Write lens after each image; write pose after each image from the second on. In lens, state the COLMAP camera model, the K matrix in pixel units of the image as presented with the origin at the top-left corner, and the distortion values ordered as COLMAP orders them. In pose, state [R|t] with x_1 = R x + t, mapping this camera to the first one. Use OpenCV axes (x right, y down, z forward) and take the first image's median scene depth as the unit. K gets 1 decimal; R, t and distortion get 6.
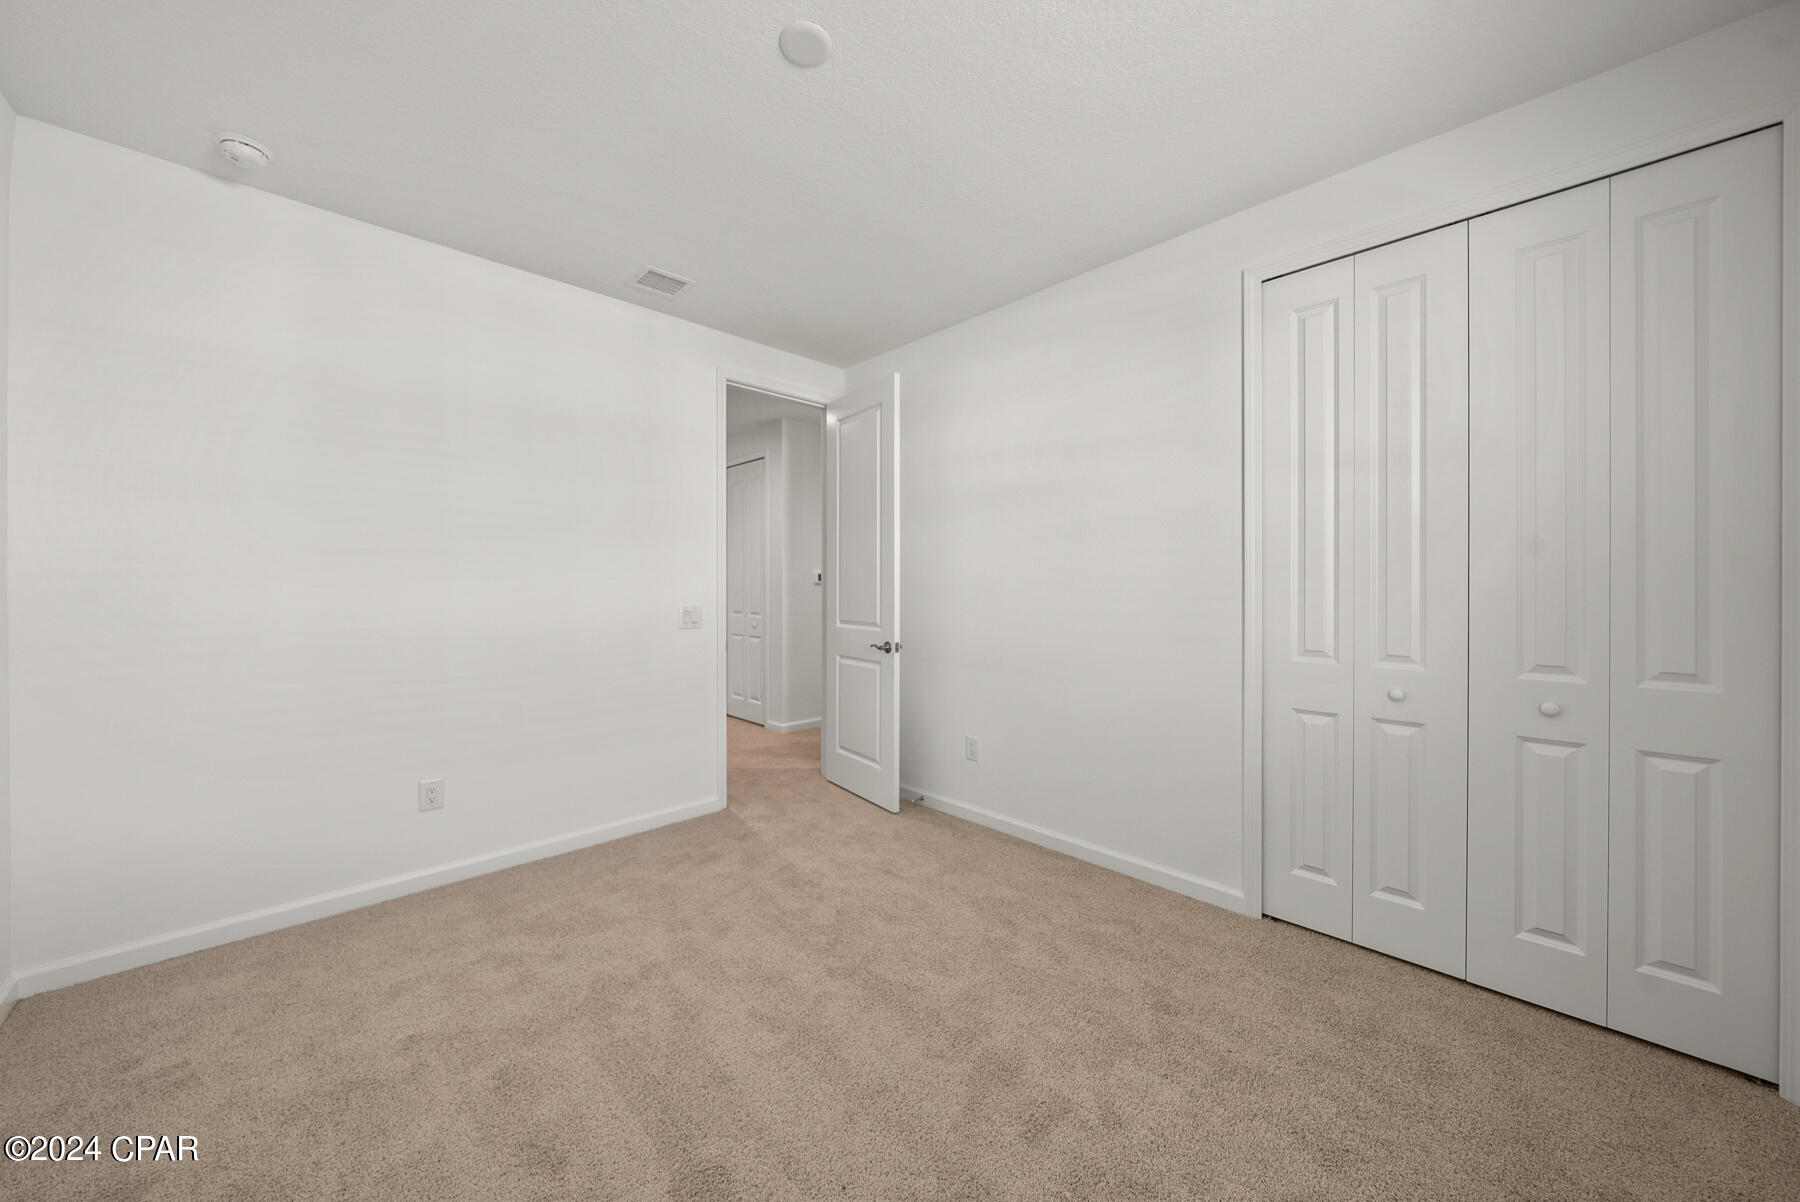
lens RADIAL K [[633.0, 0, 890.4], [0, 633.0, 589.3], [0, 0, 1]] dist [-0.005719, -0.000264]
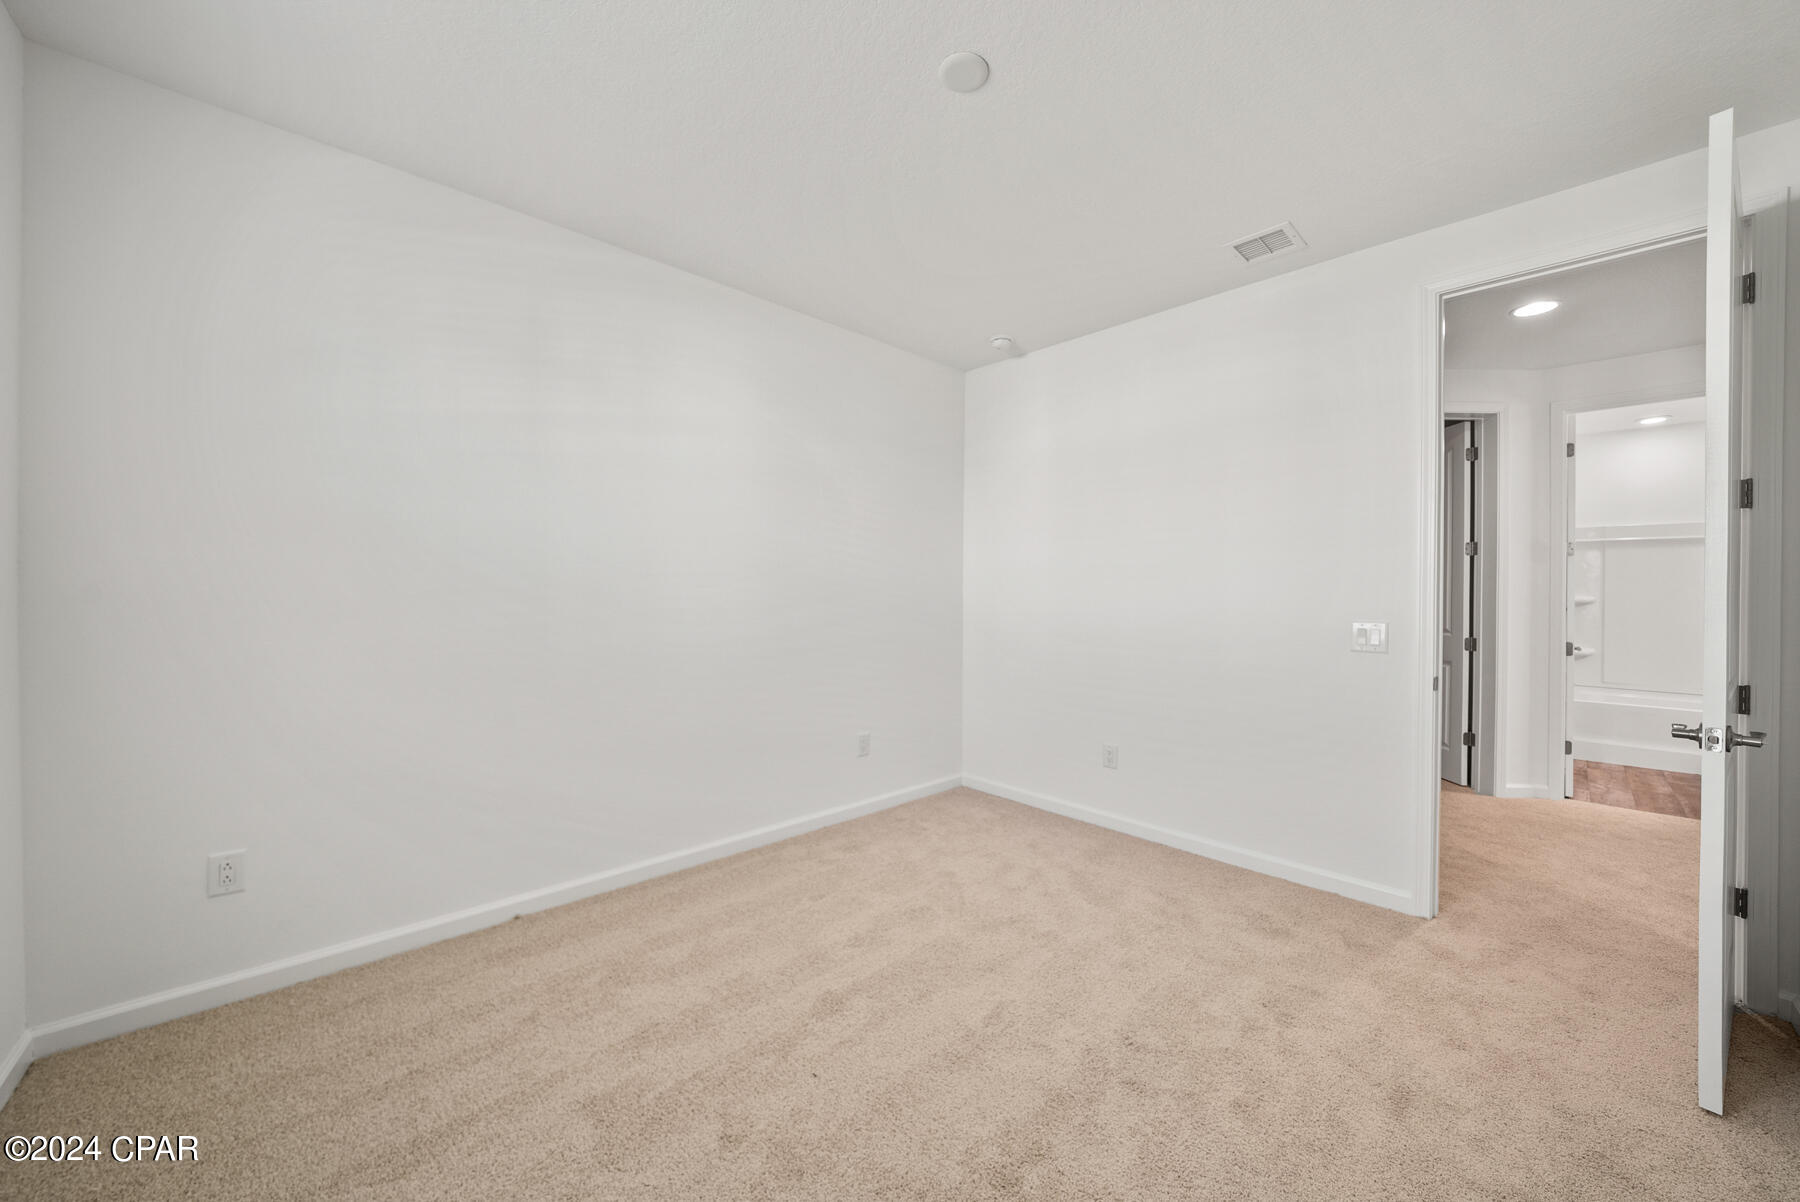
lens RADIAL K [[633.0, 0, 890.6], [0, 633.0, 596.1], [0, 0, 1]] dist [-0.005719, -0.000264]
pose [[0.002254, 0.005755, -0.999981, 0.574573], [-0.010877, 0.999924, 0.005730, -0.003259], [0.999938, 0.010864, 0.002317, 0.558216]]
